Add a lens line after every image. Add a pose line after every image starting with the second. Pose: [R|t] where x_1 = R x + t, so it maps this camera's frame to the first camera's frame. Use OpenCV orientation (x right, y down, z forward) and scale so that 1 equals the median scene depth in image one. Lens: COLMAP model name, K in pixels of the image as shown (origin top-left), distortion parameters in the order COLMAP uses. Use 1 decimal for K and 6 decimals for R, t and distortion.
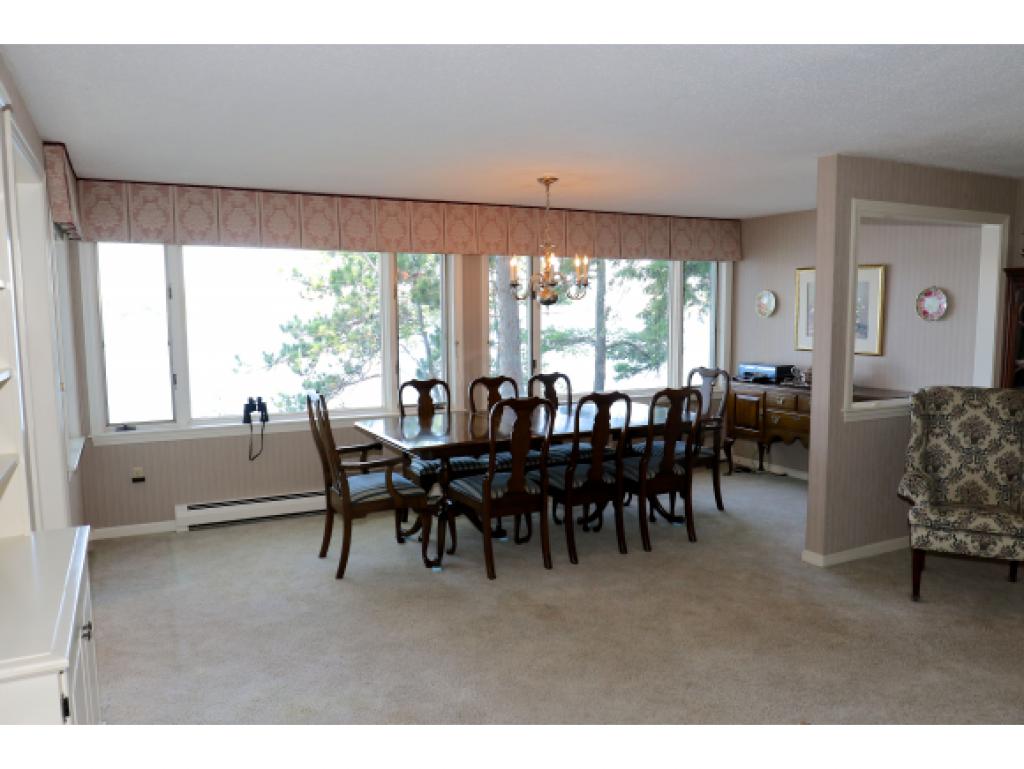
lens RADIAL K [[812.3, 0, 512.0], [0, 812.3, 384.5], [0, 0, 1]] dist [0.030168, -0.002170]
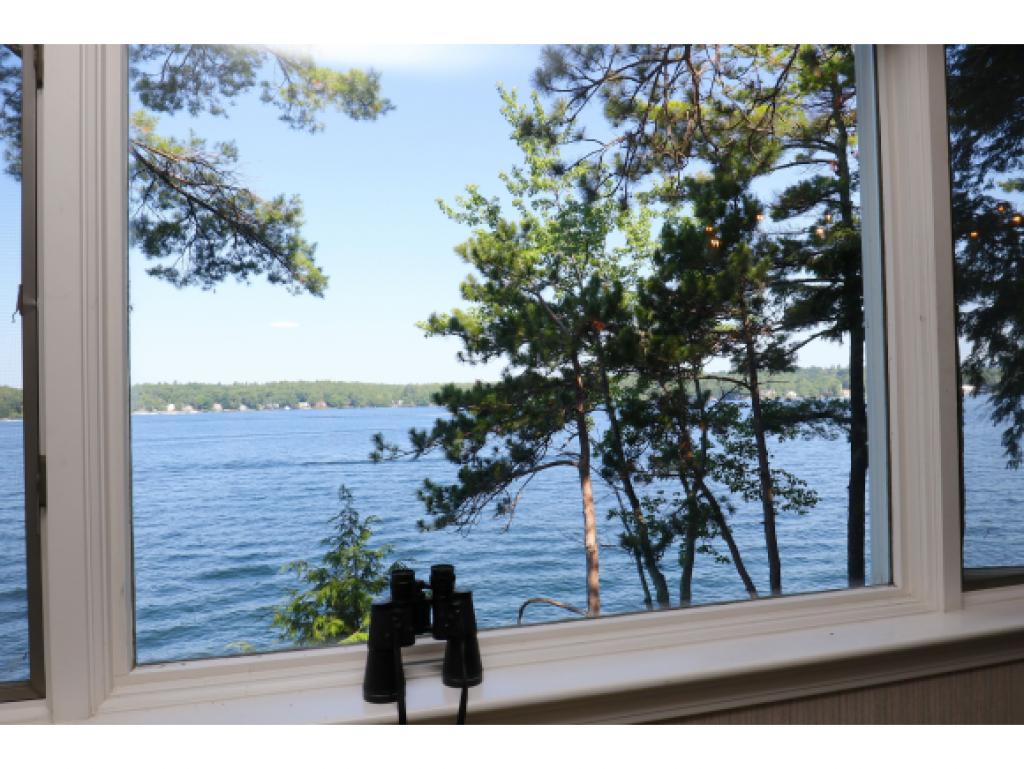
lens RADIAL K [[753.3, 0, 512.0], [0, 753.3, 384.5], [0, 0, 1]] dist [-0.023460, -0.009132]
pose [[0.988112, -0.010491, -0.153378, -0.081747], [-0.007429, 0.993245, -0.115802, -0.002364], [0.153557, 0.115565, 0.981359, 0.251816]]
